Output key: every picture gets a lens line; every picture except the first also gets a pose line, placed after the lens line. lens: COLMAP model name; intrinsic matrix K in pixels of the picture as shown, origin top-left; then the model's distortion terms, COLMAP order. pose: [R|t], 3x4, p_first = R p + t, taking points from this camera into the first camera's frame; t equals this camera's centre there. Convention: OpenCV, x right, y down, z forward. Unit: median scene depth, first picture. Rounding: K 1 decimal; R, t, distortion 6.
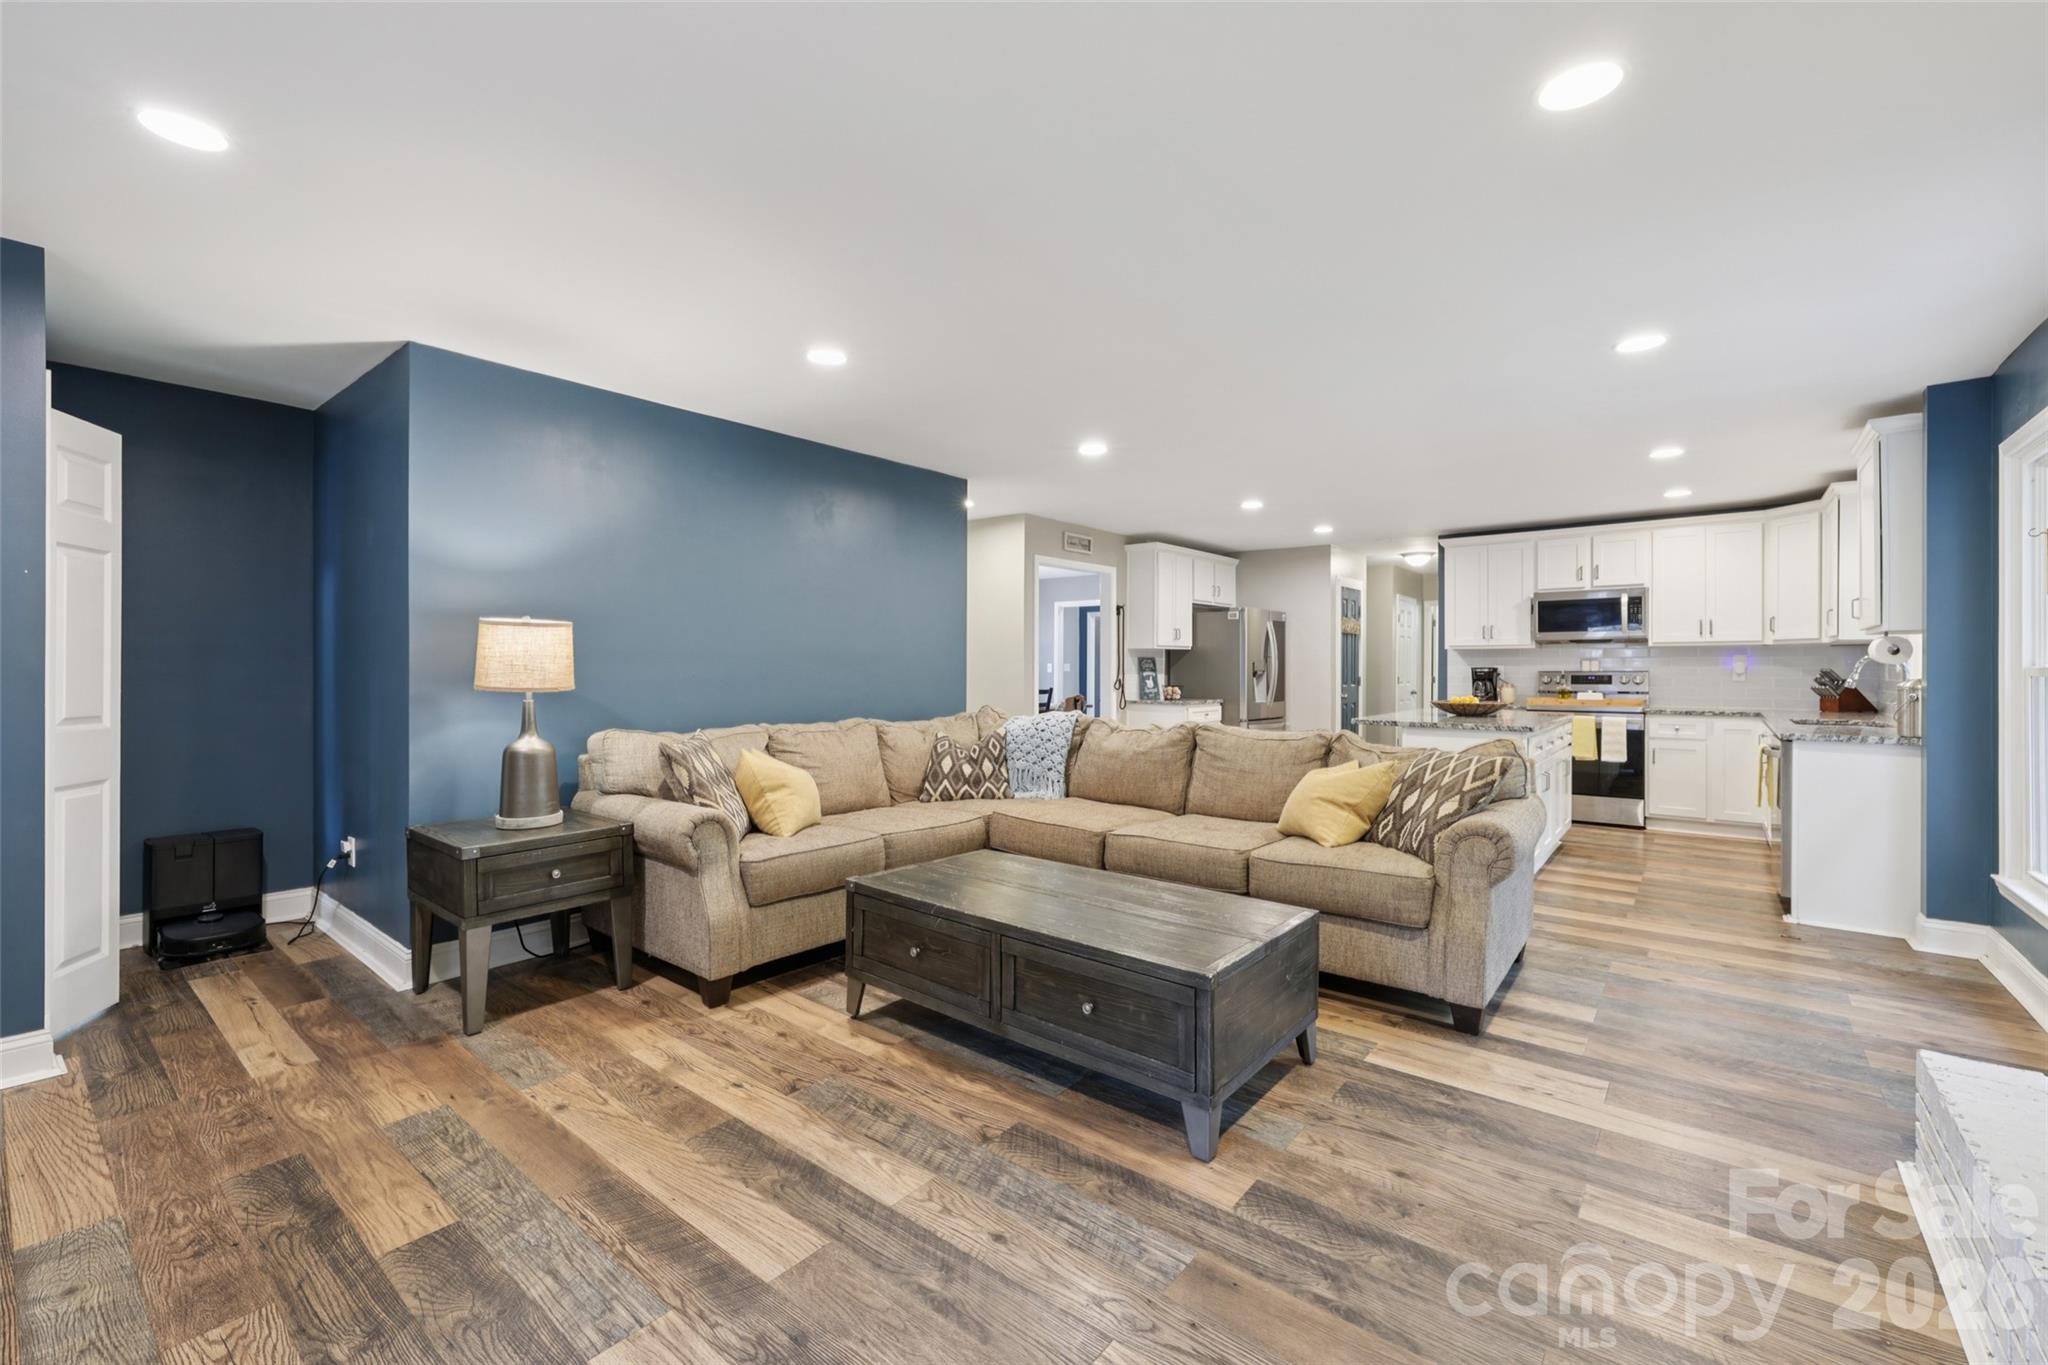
lens RADIAL K [[854.5, 0, 1025.0], [0, 854.5, 674.7], [0, 0, 1]] dist [0.002509, 0.000320]
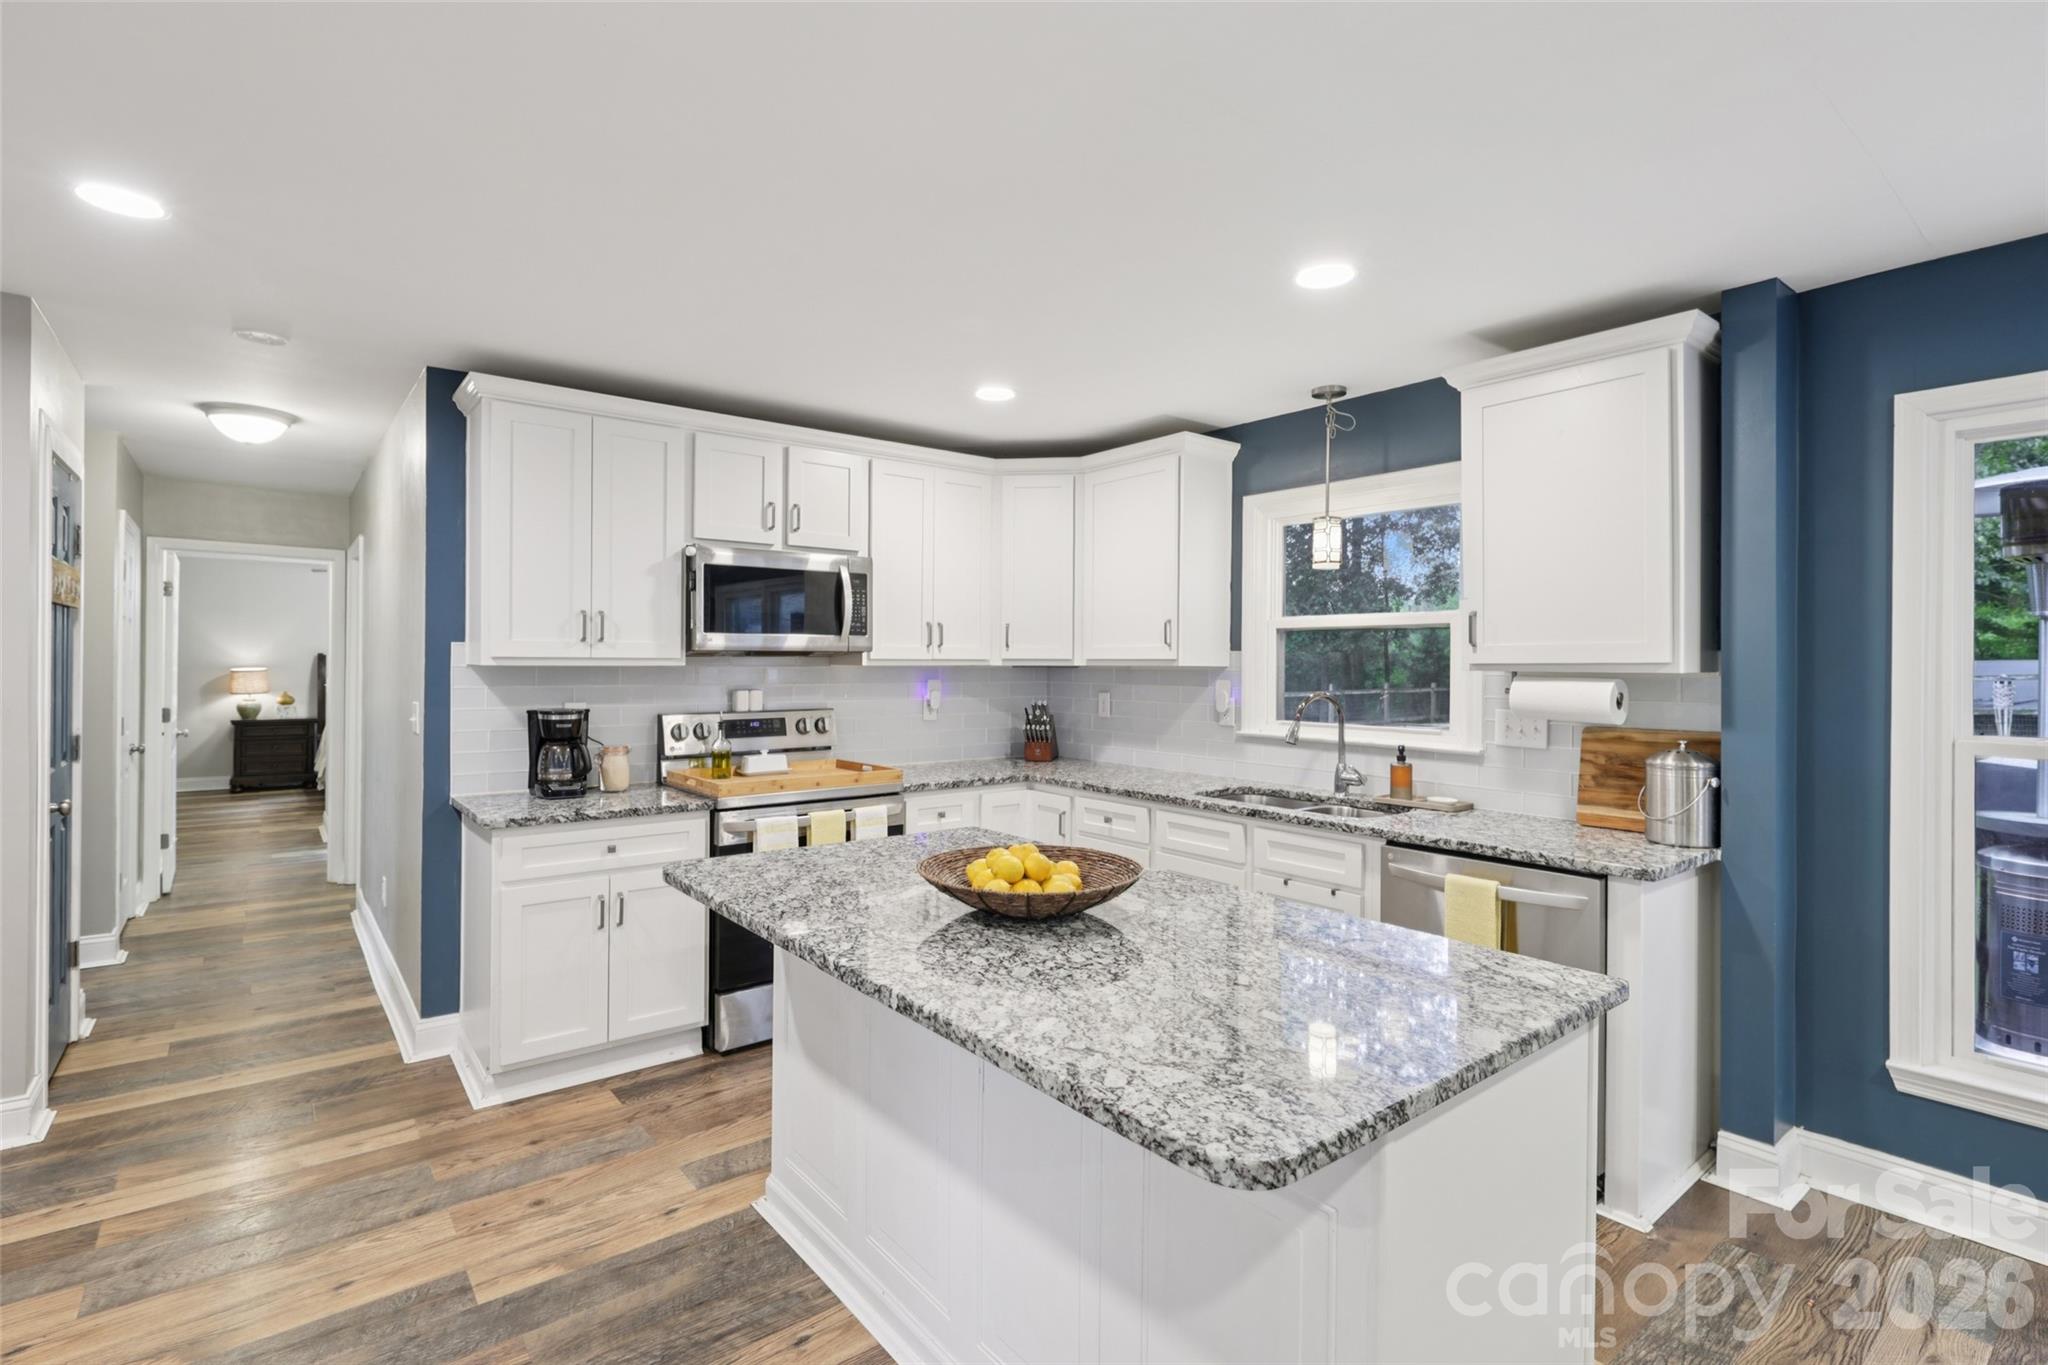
lens RADIAL K [[959.2, 0, 1015.0], [0, 959.2, 664.3], [0, 0, 1]] dist [0.001716, -0.000742]
pose [[0.221517, -0.001400, 0.975155, 0.143887], [0.001689, 0.999998, 0.001051, -0.034258], [-0.975155, 0.001415, 0.221519, 0.759020]]
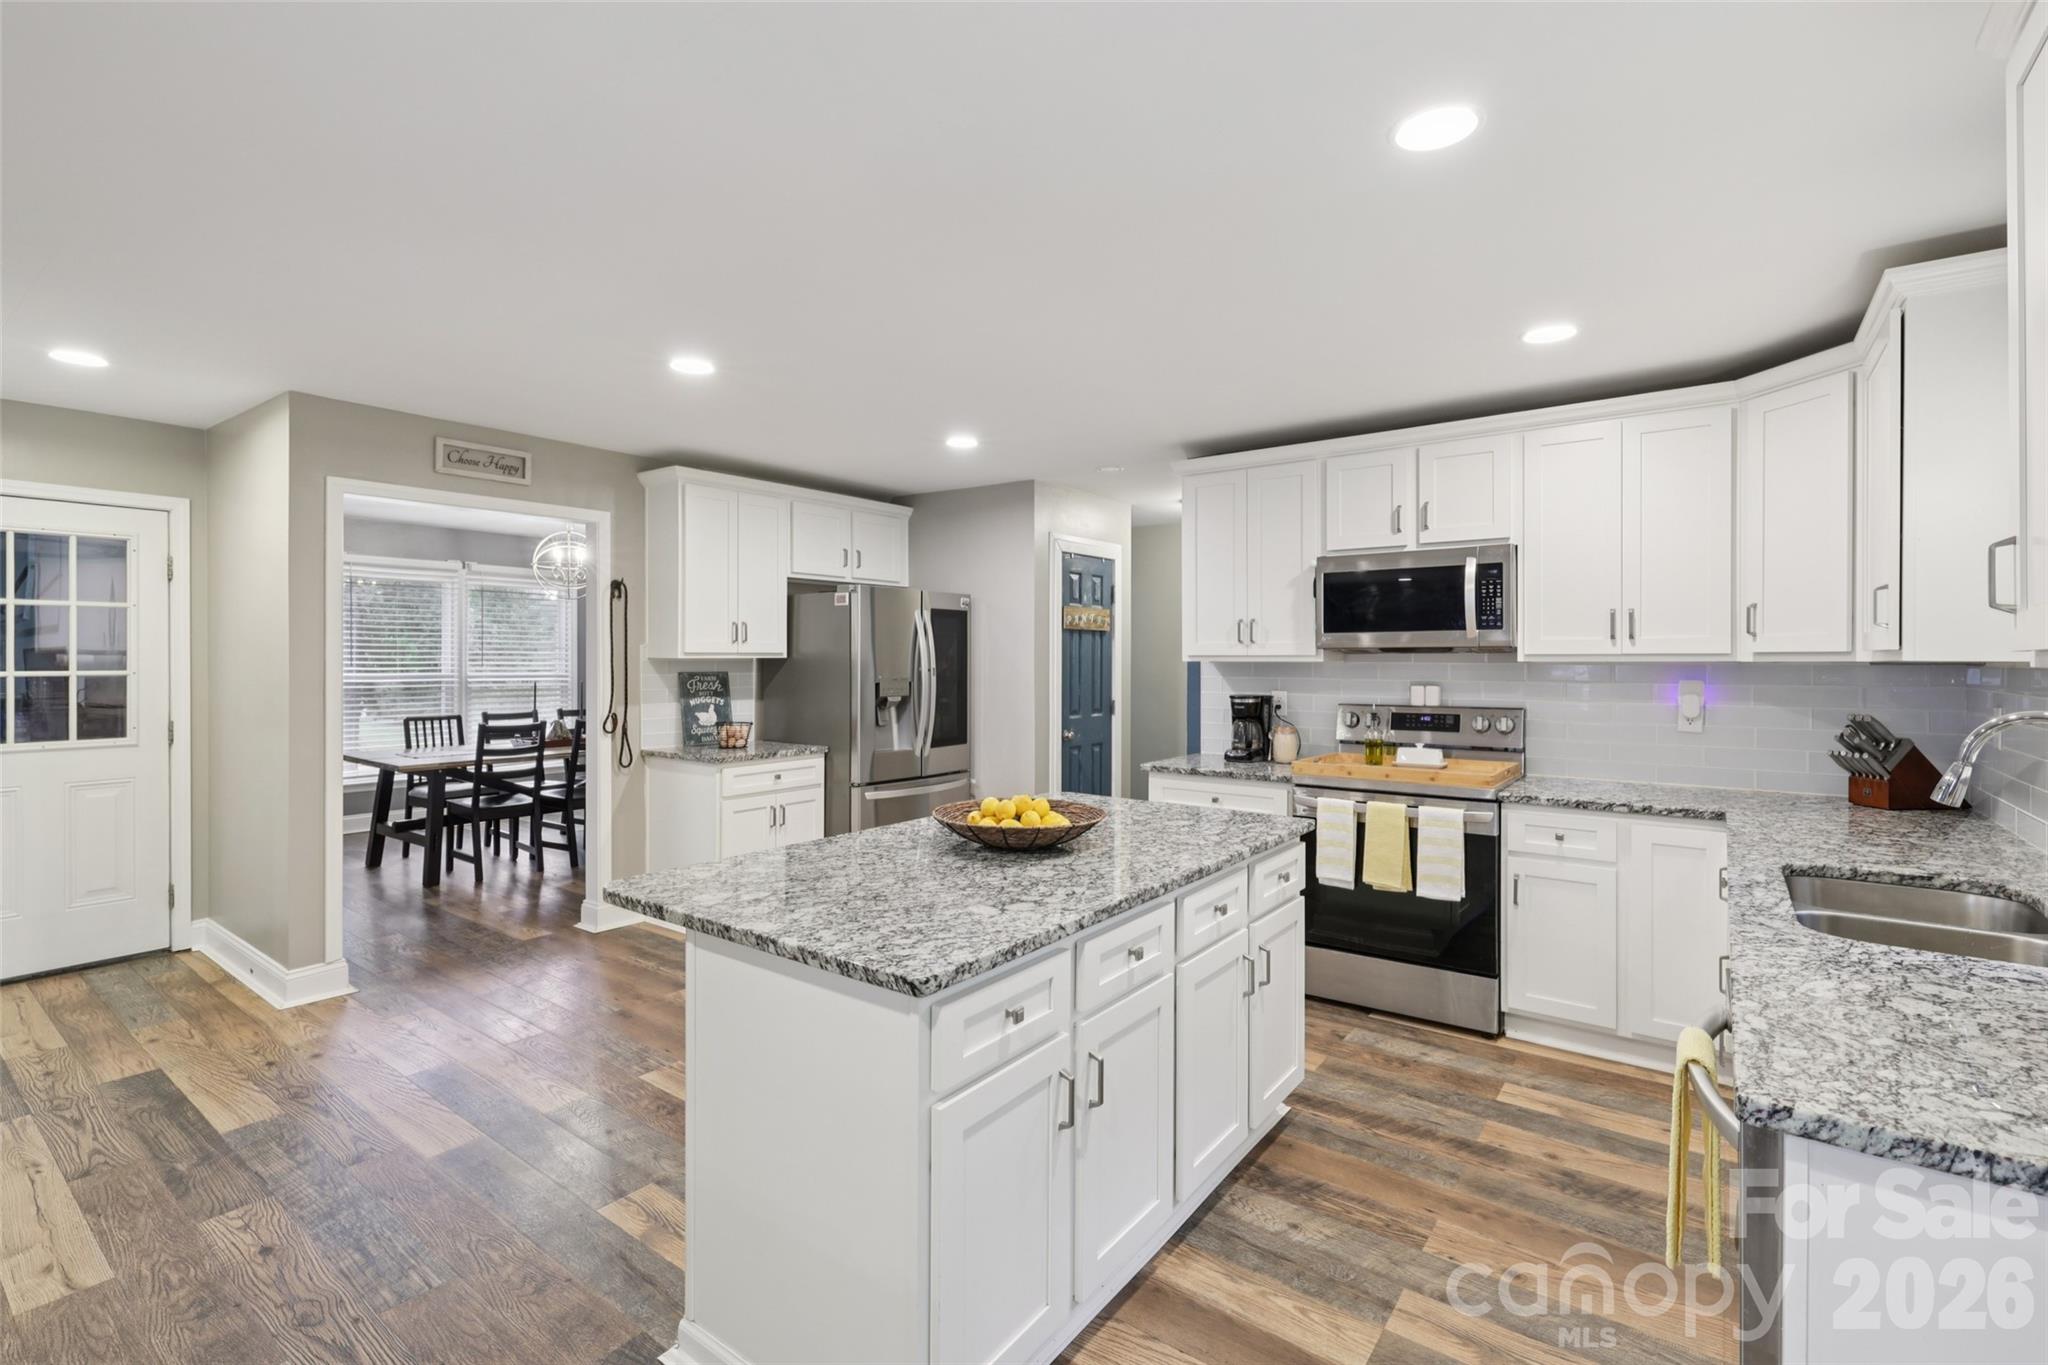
lens RADIAL K [[930.1, 0, 1016.6], [0, 930.1, 664.9], [0, 0, 1]] dist [0.000914, 0.000338]
pose [[0.999442, 0.000288, 0.033393, 0.410687], [-0.000261, 1.000000, -0.000811, -0.030656], [-0.033394, 0.000802, 0.999442, 0.456061]]
